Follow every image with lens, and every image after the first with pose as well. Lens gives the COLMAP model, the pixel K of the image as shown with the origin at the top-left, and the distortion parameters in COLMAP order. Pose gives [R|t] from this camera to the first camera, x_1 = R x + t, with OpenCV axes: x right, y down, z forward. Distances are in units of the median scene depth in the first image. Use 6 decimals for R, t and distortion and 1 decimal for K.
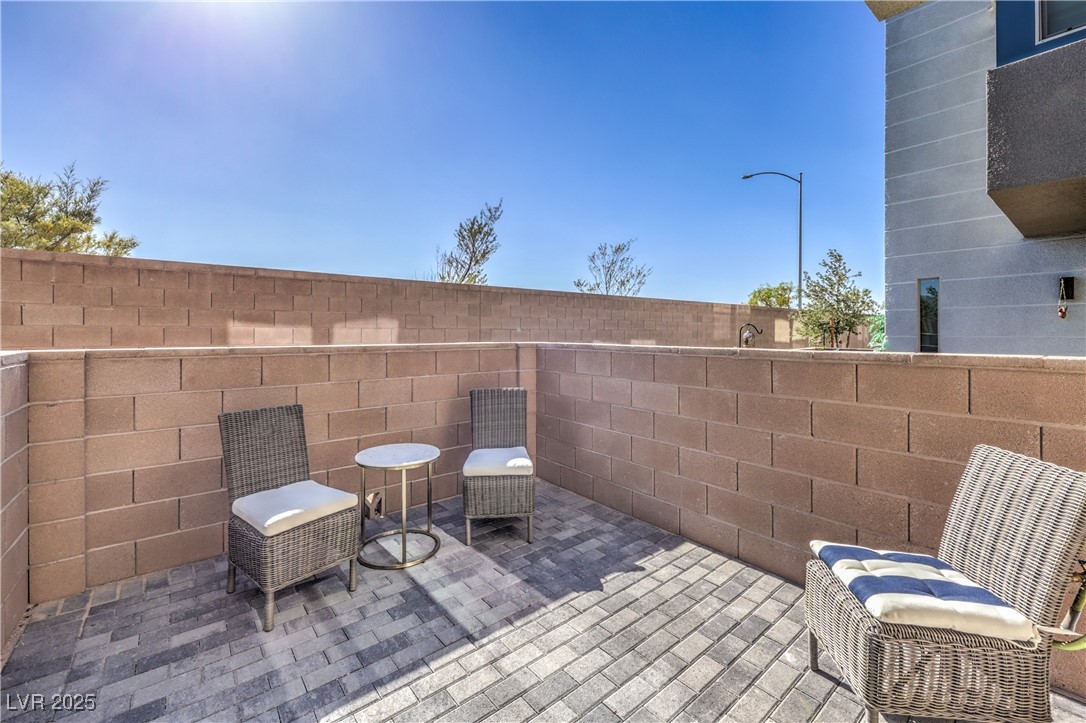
lens RADIAL K [[441.1, 0, 534.2], [0, 441.1, 335.3], [0, 0, 1]] dist [-0.000481, -0.000110]
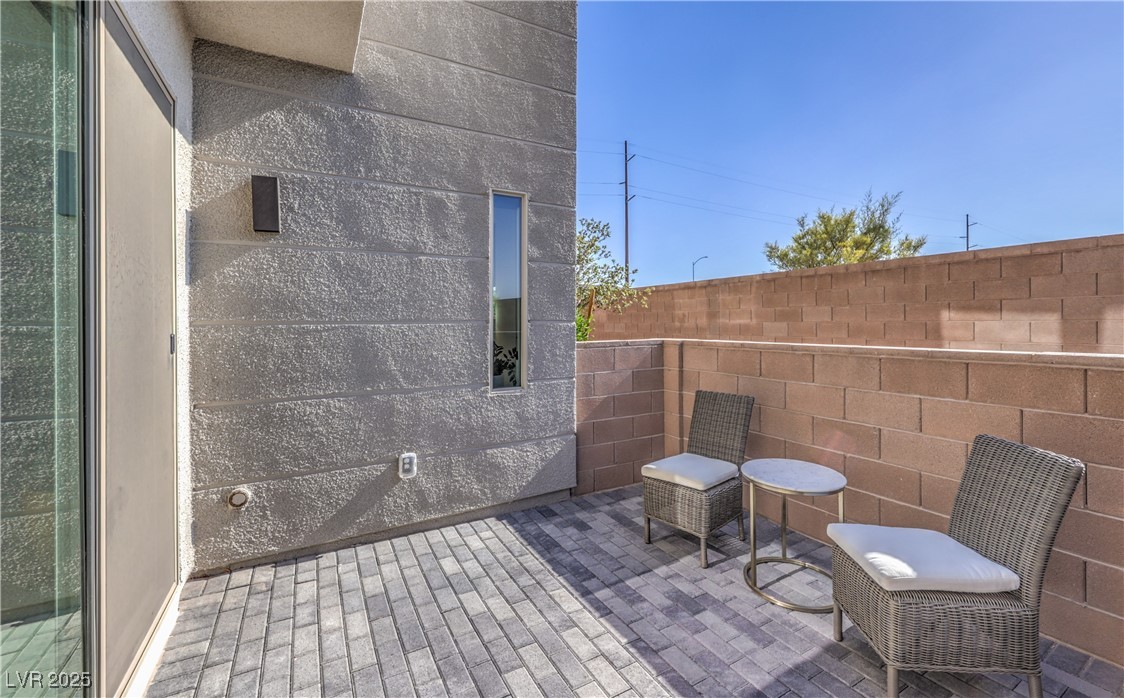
lens RADIAL K [[463.5, 0, 585.1], [0, 463.5, 322.9], [0, 0, 1]] dist [-0.001255, -0.000136]
pose [[-0.128120, -0.000834, -0.991758, 0.556665], [-0.001932, 0.999998, -0.000591, -0.020703], [0.991757, 0.001841, -0.128121, 0.616931]]
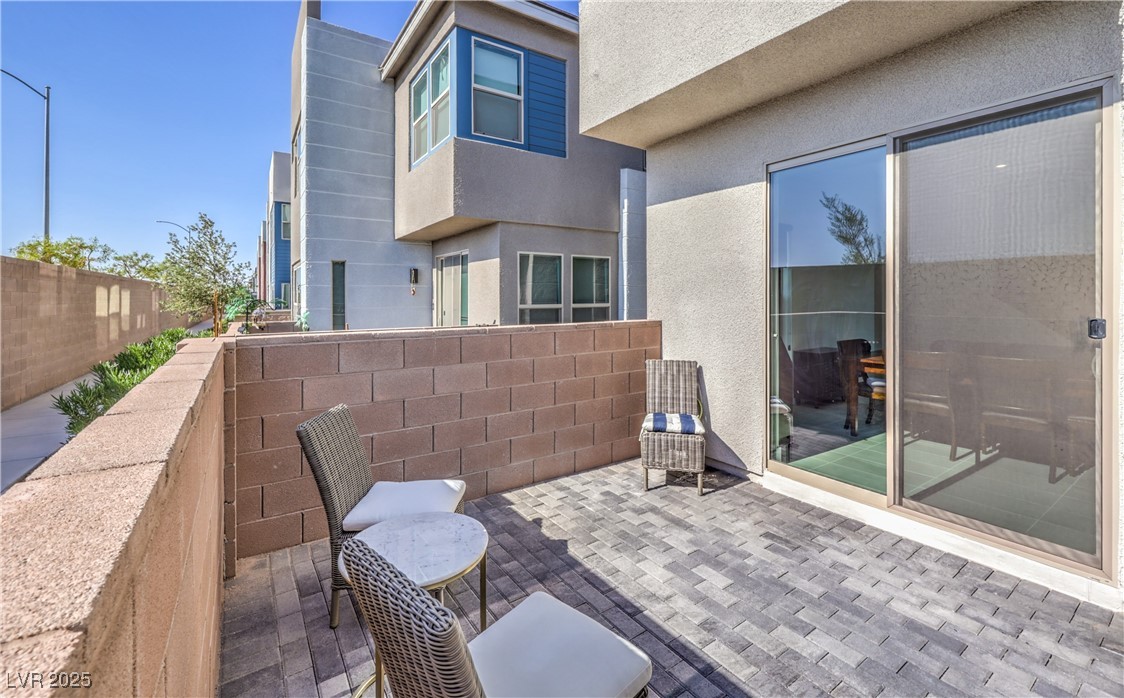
lens RADIAL K [[467.0, 0, 560.4], [0, 467.0, 301.9], [0, 0, 1]] dist [-0.001466, -0.000162]
pose [[0.091932, -0.010377, 0.995711, -0.768425], [0.011554, 0.999890, 0.009354, -0.043776], [-0.995698, 0.010644, 0.092041, 0.646874]]
